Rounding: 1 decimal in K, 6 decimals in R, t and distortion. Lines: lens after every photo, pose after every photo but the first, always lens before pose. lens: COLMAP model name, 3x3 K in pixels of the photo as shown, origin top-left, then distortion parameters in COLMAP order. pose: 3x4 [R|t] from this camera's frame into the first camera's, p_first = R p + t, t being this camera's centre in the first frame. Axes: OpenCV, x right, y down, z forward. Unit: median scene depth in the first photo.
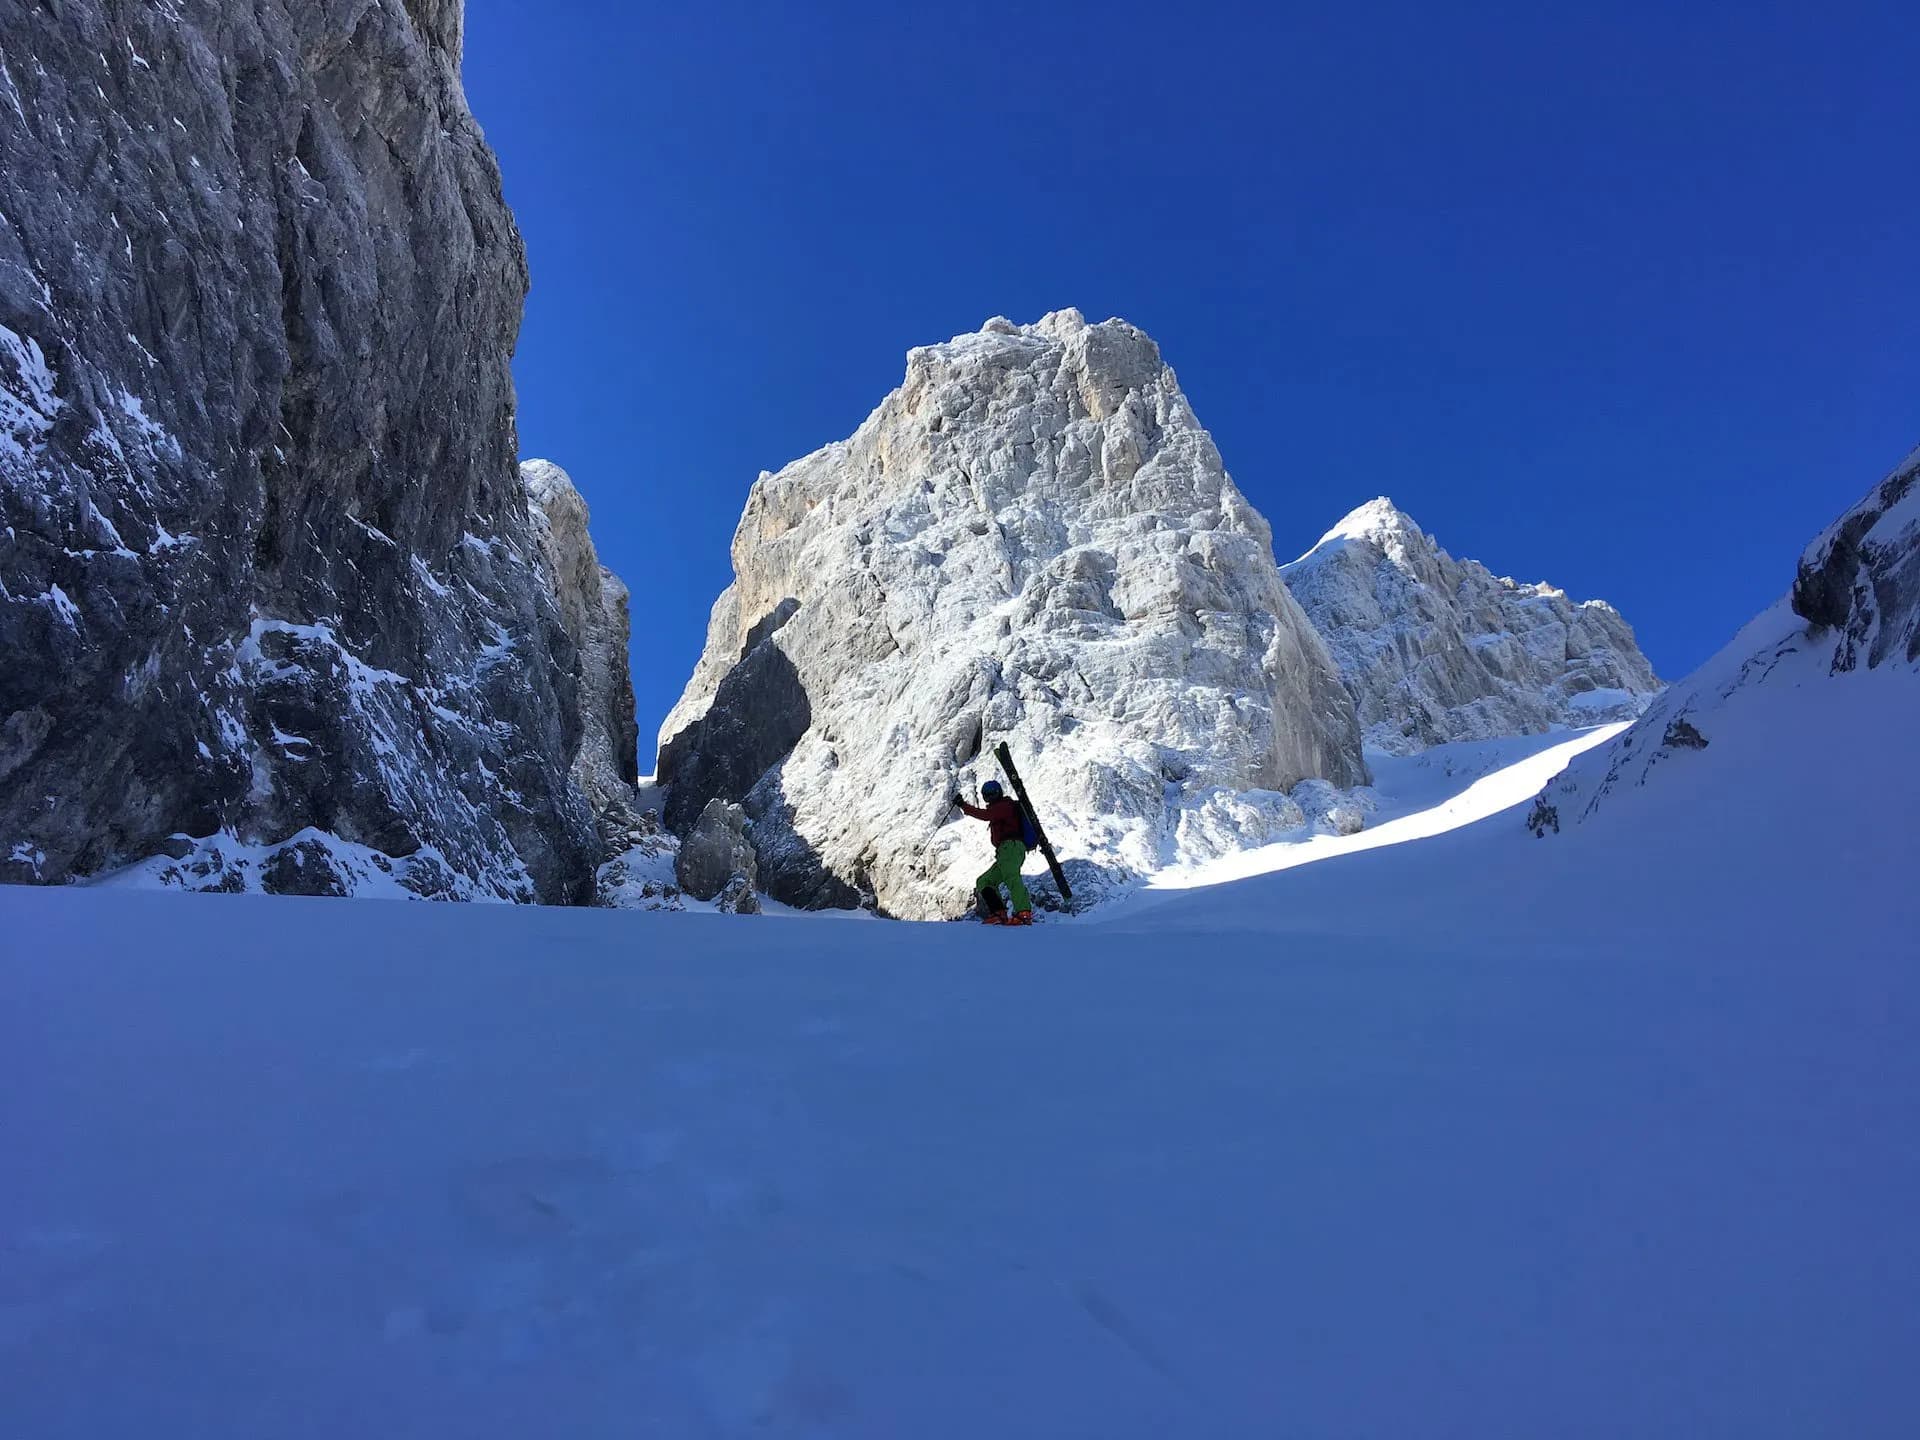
lens RADIAL K [[1597.1, 0, 960.0], [0, 1597.1, 720.0], [0, 0, 1]] dist [0.056379, 0.000389]
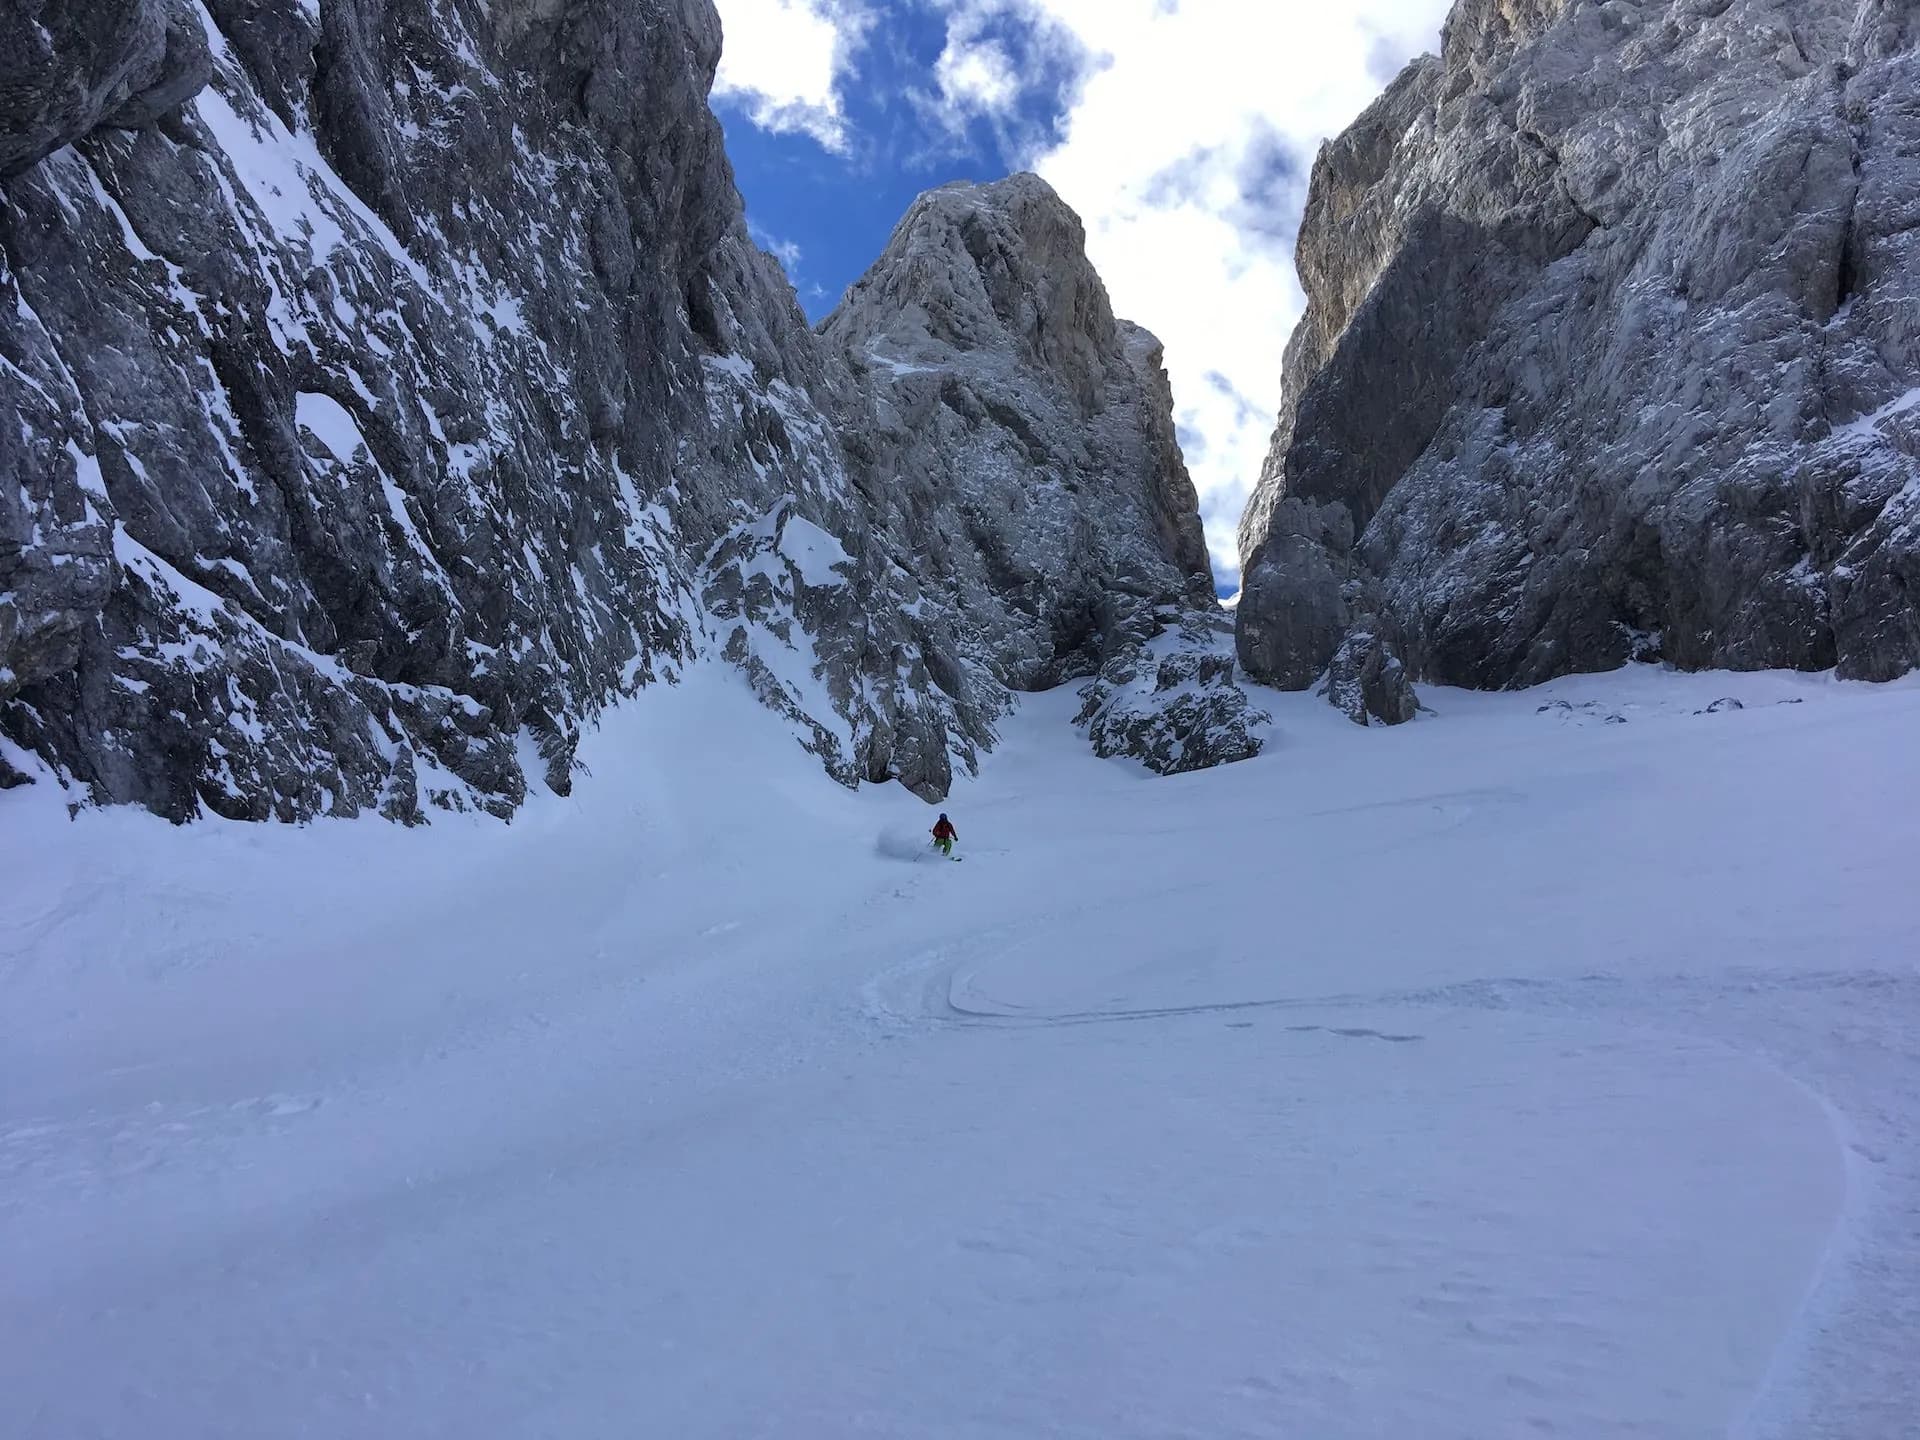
lens RADIAL K [[1597.1, 0, 960.0], [0, 1597.1, 720.0], [0, 0, 1]] dist [0.056379, 0.000389]
pose [[0.915741, -0.135539, -0.378217, -0.059882], [0.163065, 0.985740, 0.041562, 0.073731], [0.367190, -0.099734, 0.924783, 0.437850]]
